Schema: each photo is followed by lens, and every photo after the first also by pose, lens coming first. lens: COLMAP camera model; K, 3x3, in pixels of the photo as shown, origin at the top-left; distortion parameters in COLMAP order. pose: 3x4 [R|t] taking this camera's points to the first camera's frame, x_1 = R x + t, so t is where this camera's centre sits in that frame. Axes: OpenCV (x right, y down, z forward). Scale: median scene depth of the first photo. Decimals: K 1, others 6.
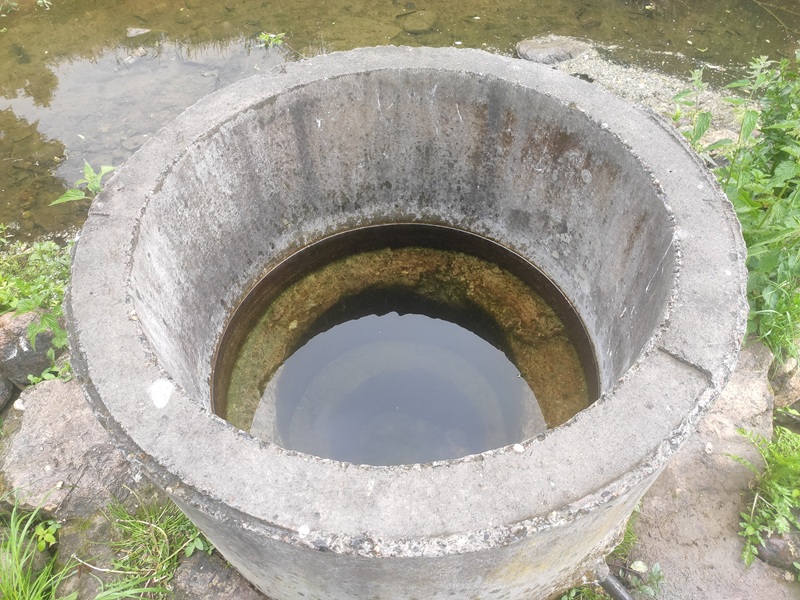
lens RADIAL K [[594.1, 0, 400.0], [0, 594.1, 300.0], [0, 0, 1]] dist [0.084233, -0.107244]
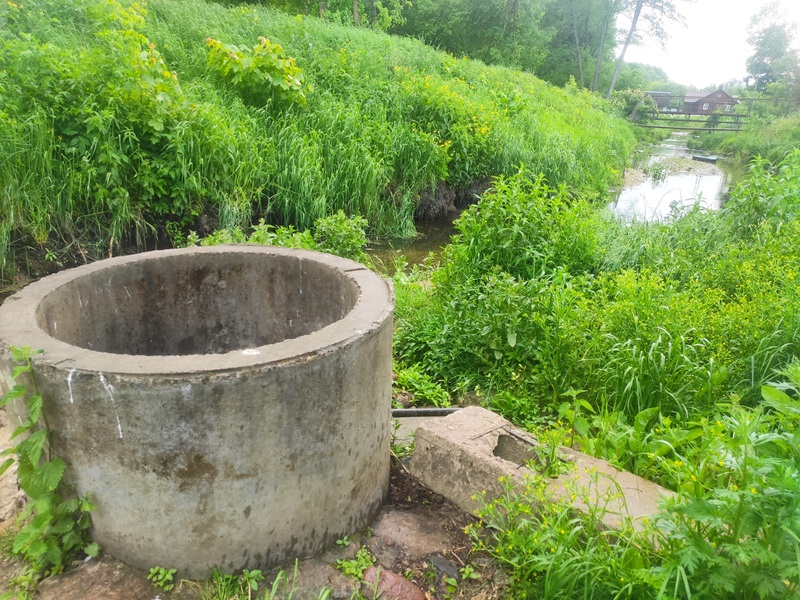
lens RADIAL K [[594.1, 0, 400.0], [0, 594.1, 300.0], [0, 0, 1]] dist [0.084233, -0.107244]
pose [[0.307992, -0.276409, 0.910351, -1.074775], [0.724879, 0.687915, -0.036372, 0.254871], [-0.616191, 0.671097, 0.412235, -0.037966]]
